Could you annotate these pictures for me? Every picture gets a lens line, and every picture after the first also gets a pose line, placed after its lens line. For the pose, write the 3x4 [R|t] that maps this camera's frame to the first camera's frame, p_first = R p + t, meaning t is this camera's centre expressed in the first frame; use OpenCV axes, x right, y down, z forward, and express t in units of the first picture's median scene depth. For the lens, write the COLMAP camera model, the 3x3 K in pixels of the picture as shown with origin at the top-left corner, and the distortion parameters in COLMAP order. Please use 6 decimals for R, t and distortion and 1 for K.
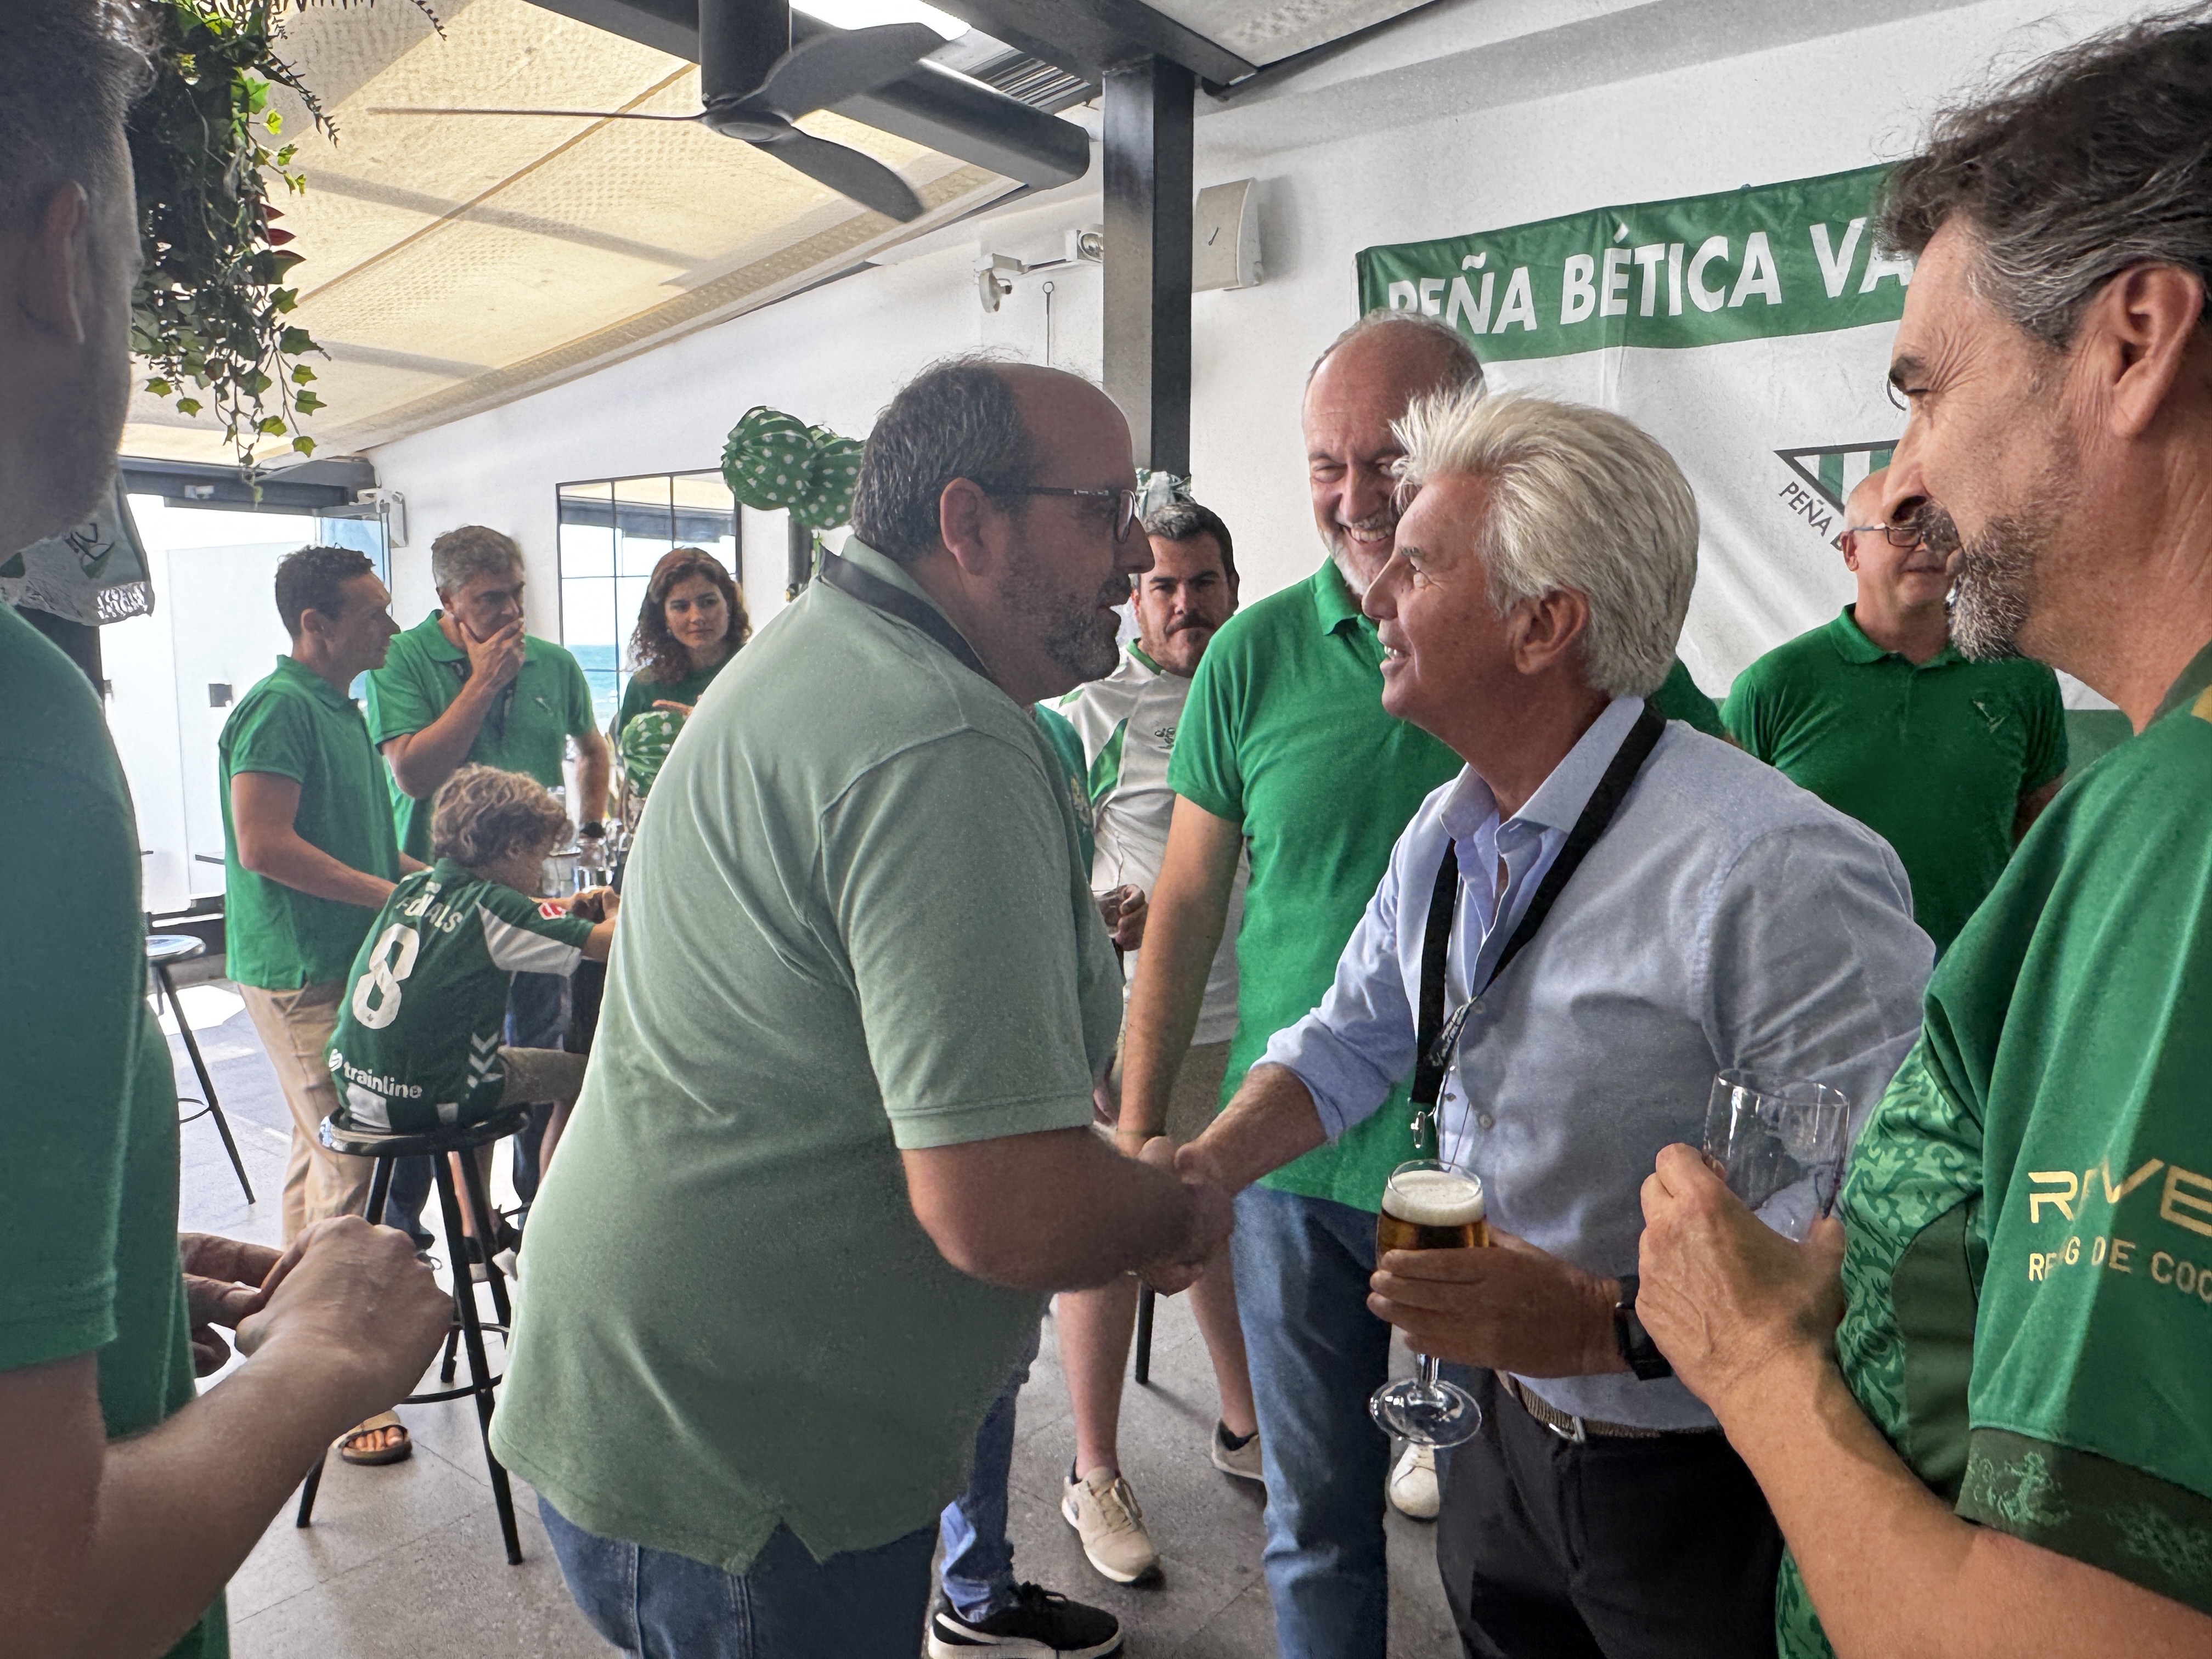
lens RADIAL K [[1530.8, 0, 1081.3], [0, 1530.8, 817.1], [0, 0, 1]] dist [-0.018443, 0.016224]
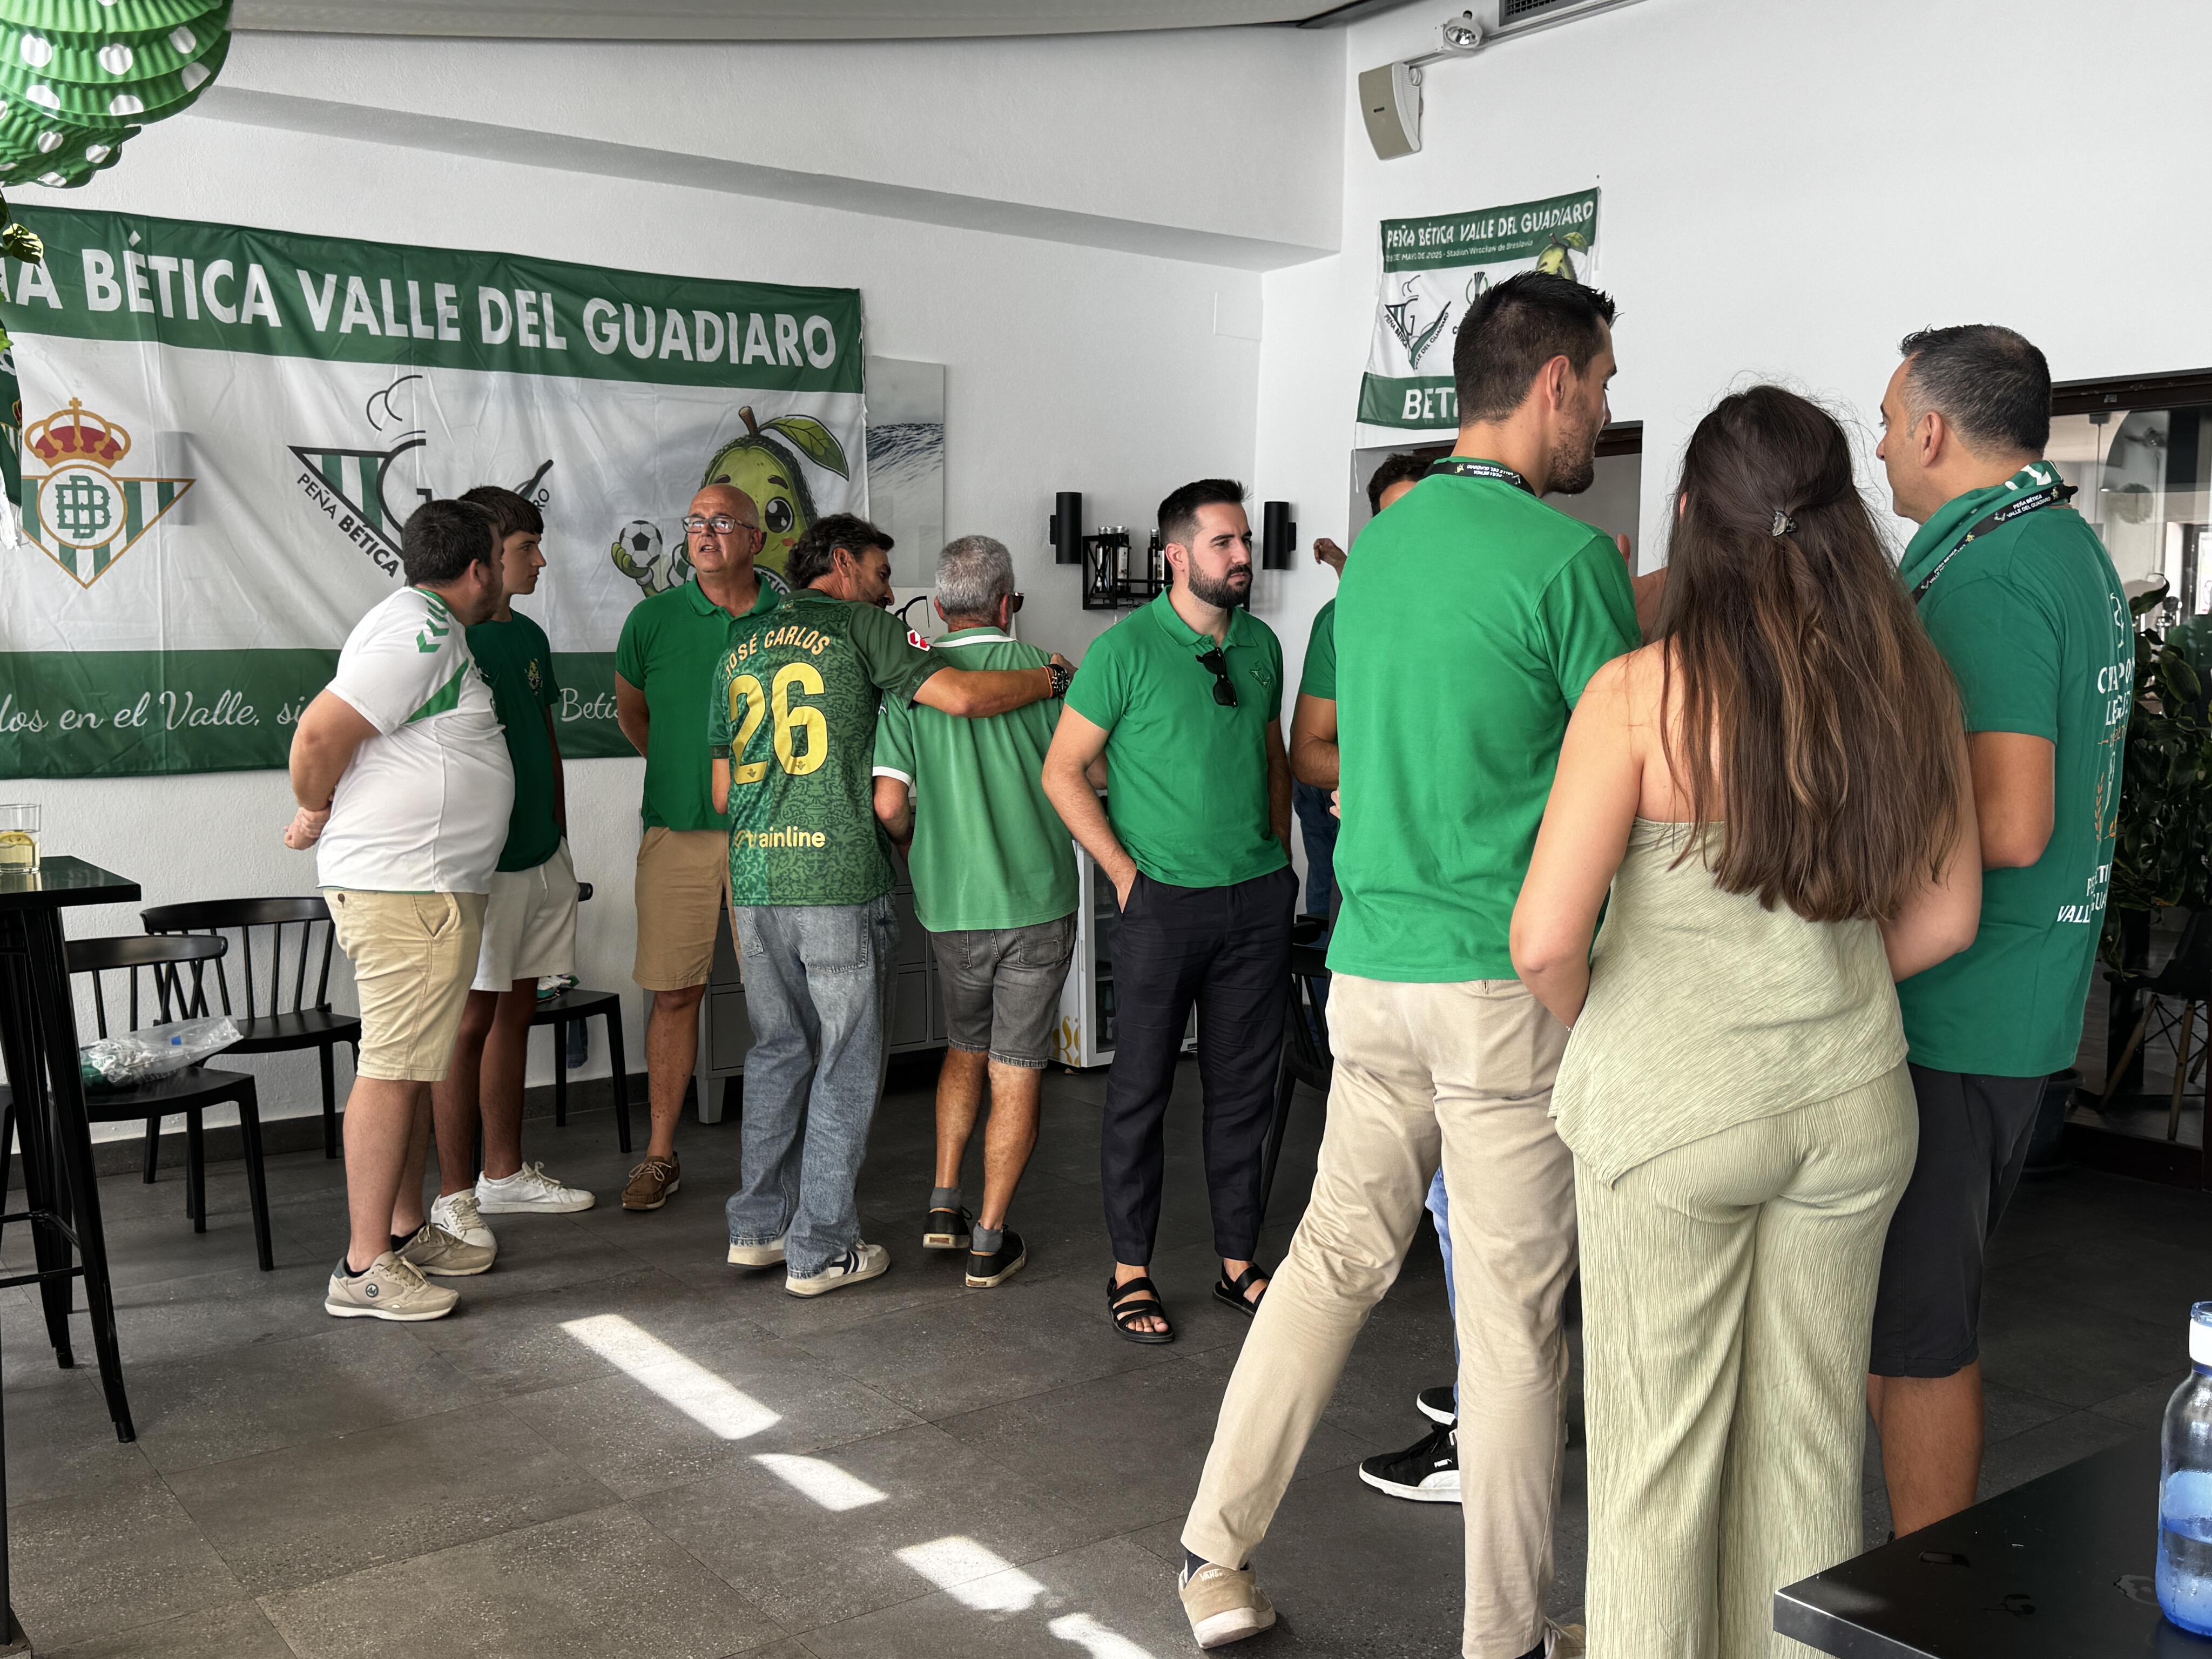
lens RADIAL K [[2090.5, 0, 1098.1], [0, 2090.5, 838.1], [0, 0, 1]] dist [0.008752, 0.000000]
pose [[0.266587, -0.088583, 0.959731, -1.003247], [0.100796, 0.992869, 0.063643, 0.031242], [-0.958526, 0.079771, 0.273615, -0.073355]]
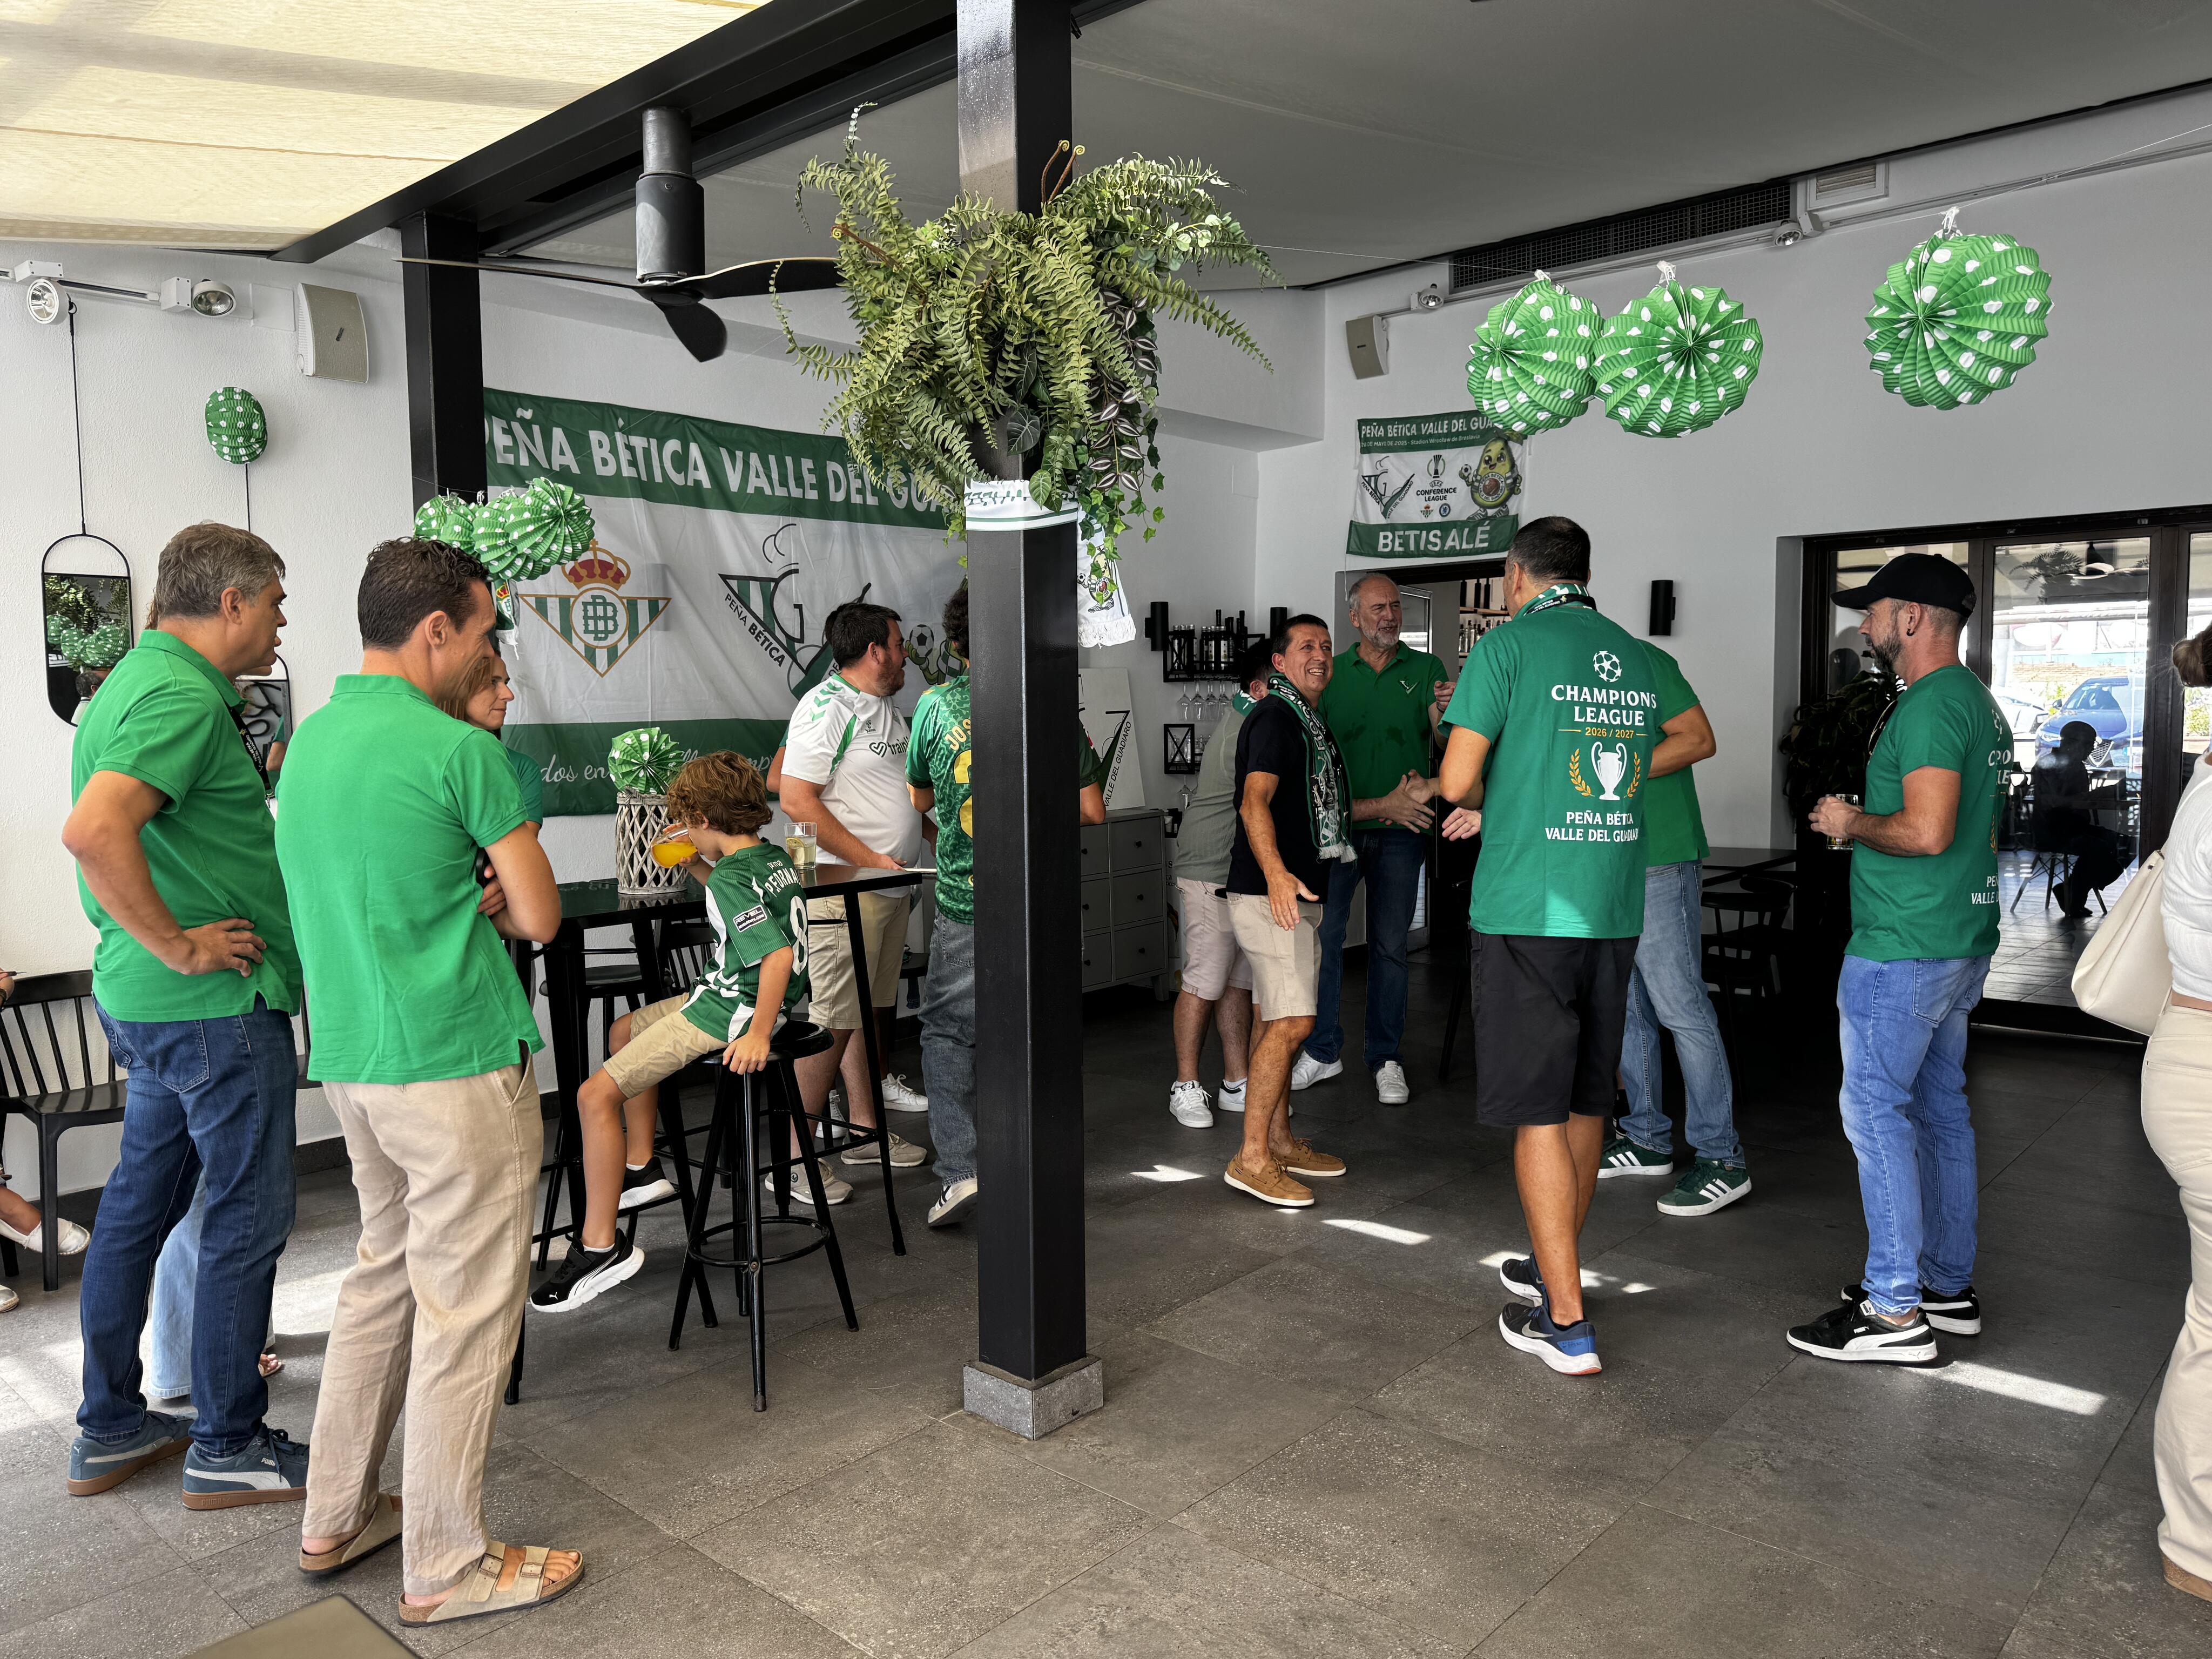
lens RADIAL K [[1550.9, 0, 1094.1], [0, 1550.9, 815.4], [0, 0, 1]] dist [0.088957, -0.001195]
pose [[0.076285, -0.072320, 0.994460, -1.268197], [0.123119, 0.990417, 0.062581, -0.026930], [-0.989456, 0.117663, 0.084458, 0.439766]]
